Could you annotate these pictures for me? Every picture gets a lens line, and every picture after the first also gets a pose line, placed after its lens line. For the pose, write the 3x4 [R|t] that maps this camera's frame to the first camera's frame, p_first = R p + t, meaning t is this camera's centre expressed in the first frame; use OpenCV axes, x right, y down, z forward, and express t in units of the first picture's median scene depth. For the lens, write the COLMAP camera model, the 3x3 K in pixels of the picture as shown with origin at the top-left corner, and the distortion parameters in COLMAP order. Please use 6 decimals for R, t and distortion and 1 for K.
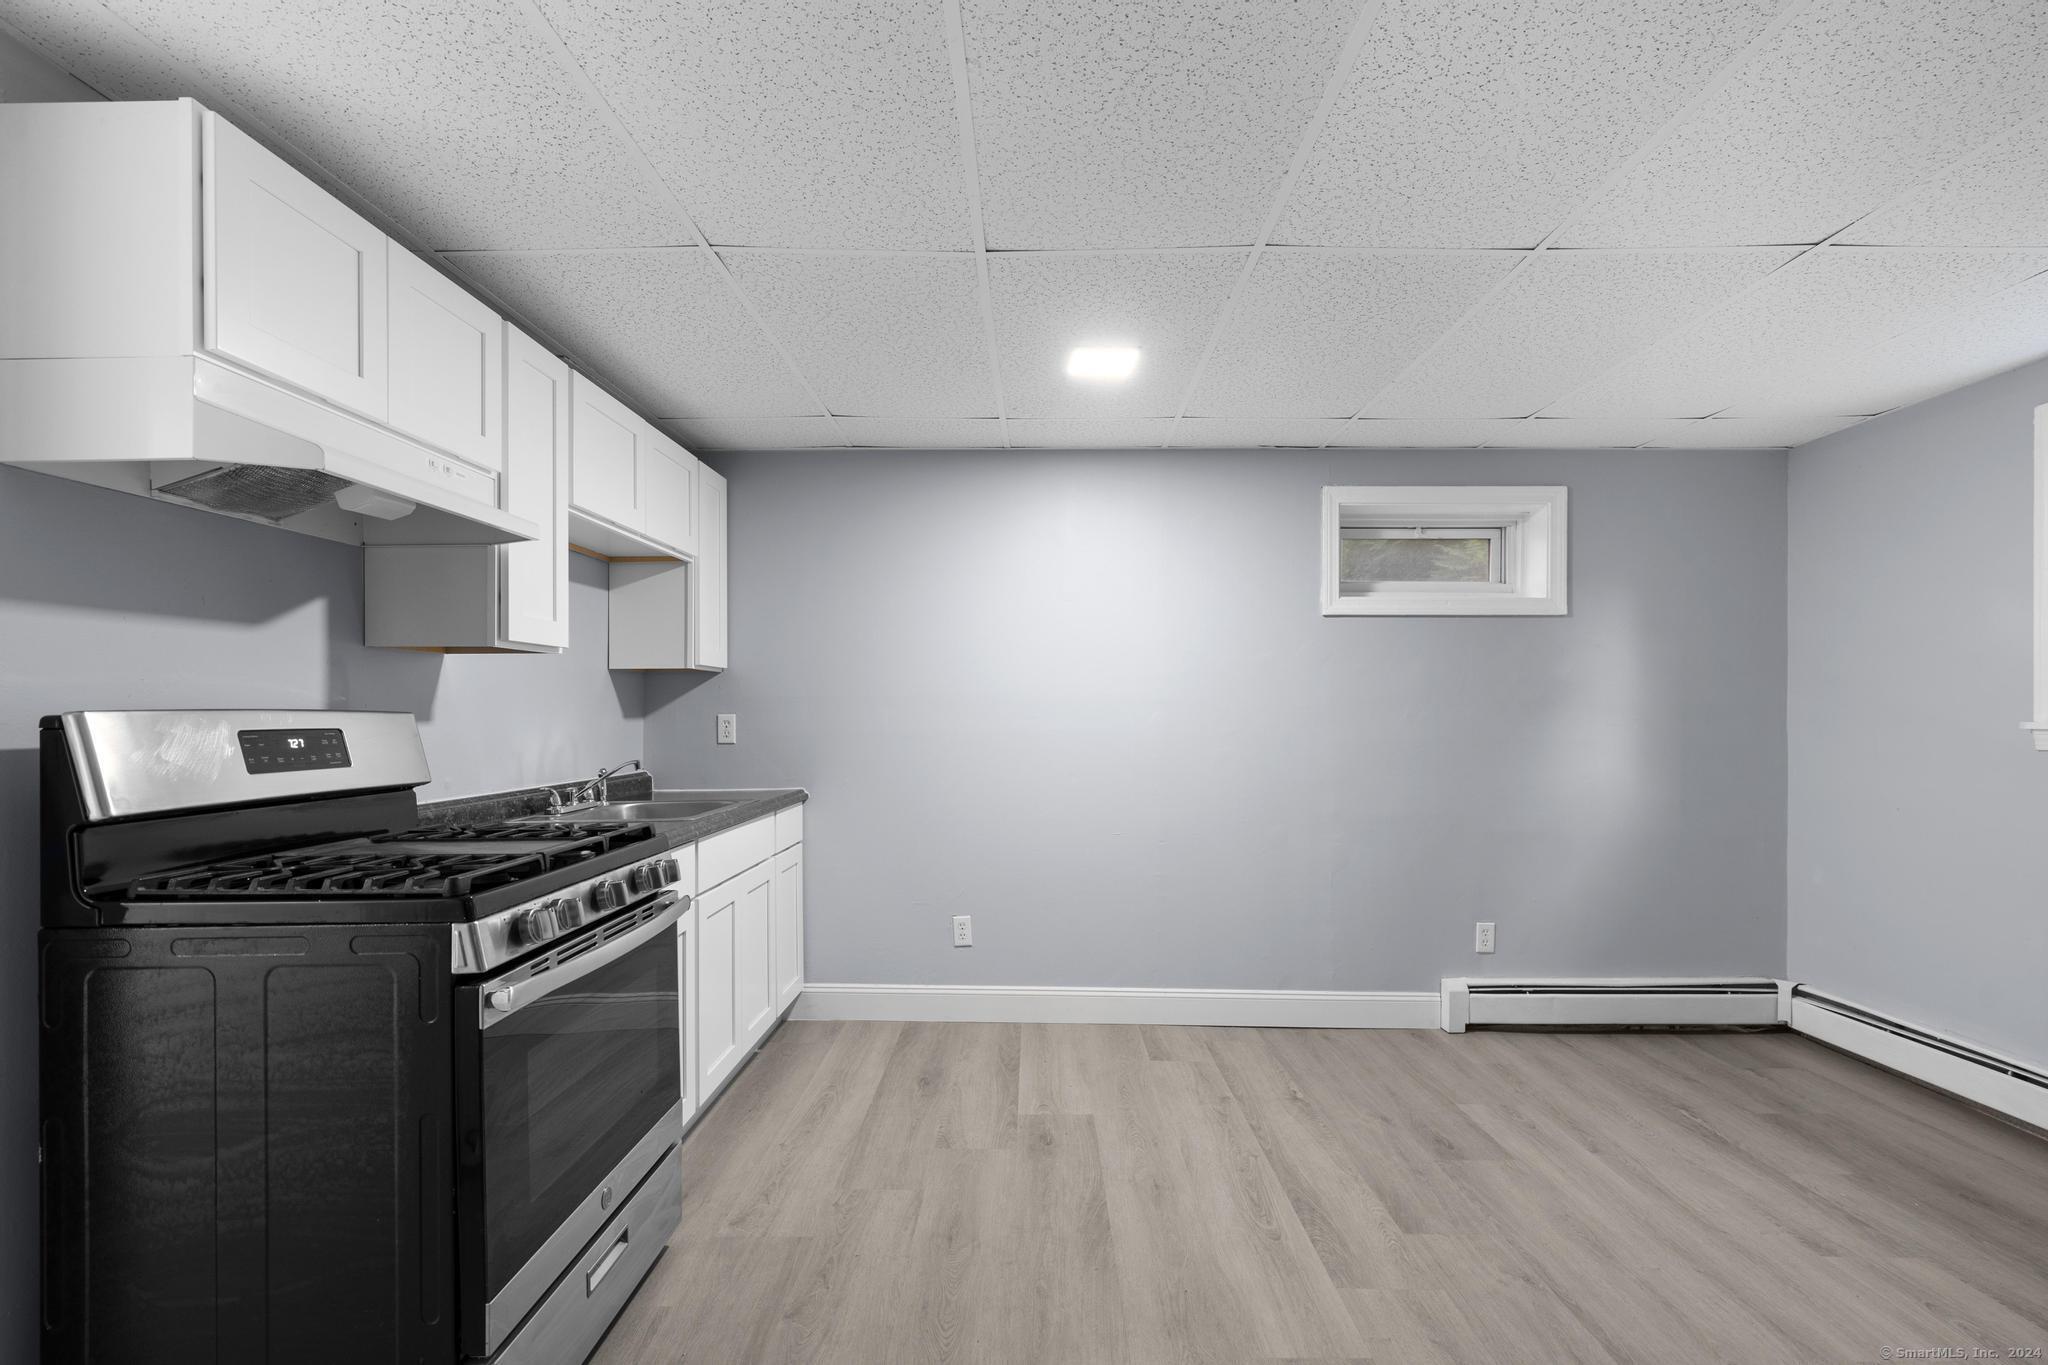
lens RADIAL K [[945.6, 0, 1027.7], [0, 945.6, 709.3], [0, 0, 1]] dist [0.002414, 0.001212]
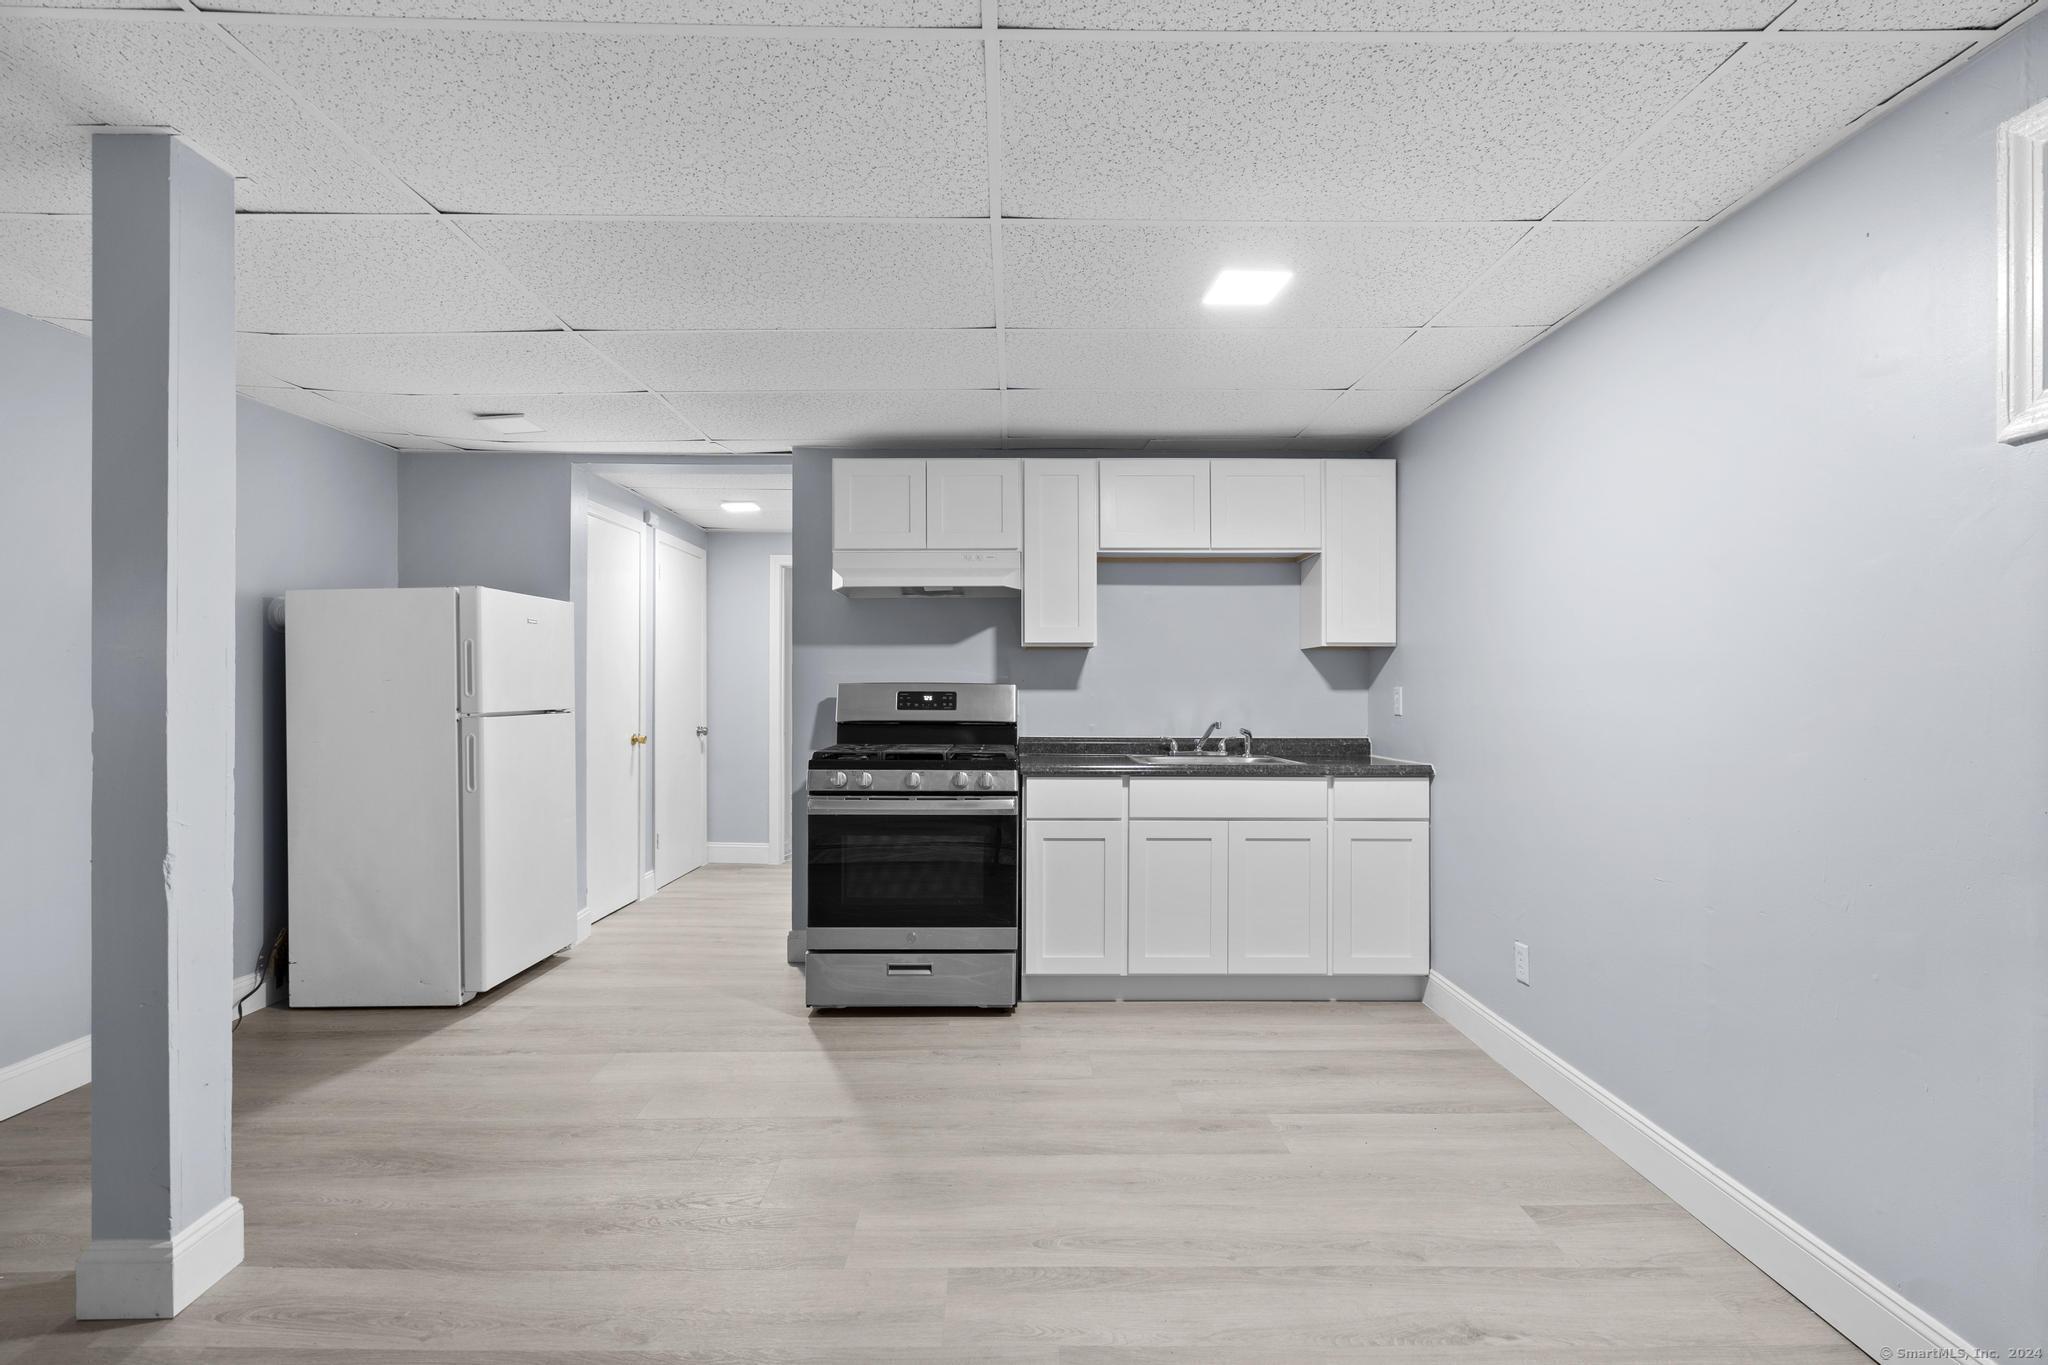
lens RADIAL K [[940.6, 0, 1018.8], [0, 940.6, 684.2], [0, 0, 1]] dist [-0.001025, 0.001205]
pose [[0.018881, -0.003278, -0.999816, 0.964120], [0.002032, 0.999993, -0.003240, 0.007340], [0.999820, -0.001971, 0.018888, 0.780918]]
